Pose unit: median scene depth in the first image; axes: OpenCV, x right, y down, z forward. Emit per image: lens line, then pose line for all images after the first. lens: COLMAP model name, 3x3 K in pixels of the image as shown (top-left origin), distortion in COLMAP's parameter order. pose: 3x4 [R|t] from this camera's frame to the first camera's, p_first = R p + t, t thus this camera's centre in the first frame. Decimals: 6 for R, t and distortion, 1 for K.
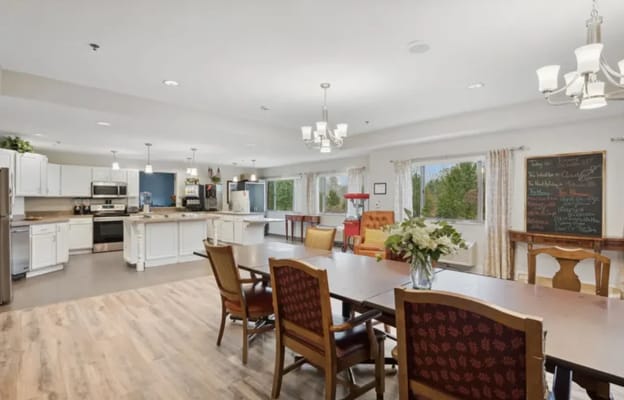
lens RADIAL K [[307.0, 0, 310.0], [0, 307.0, 199.9], [0, 0, 1]] dist [0.006516, 0.000142]
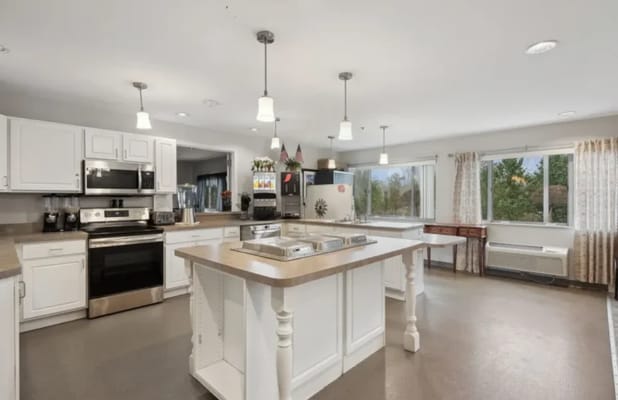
lens RADIAL K [[299.8, 0, 311.1], [0, 299.8, 199.9], [0, 0, 1]] dist [0.001619, 0.000111]
pose [[0.998454, -0.000907, 0.055578, -0.363752], [0.000737, 0.999995, 0.003074, -0.000076], [-0.055580, -0.003029, 0.998450, 0.493010]]
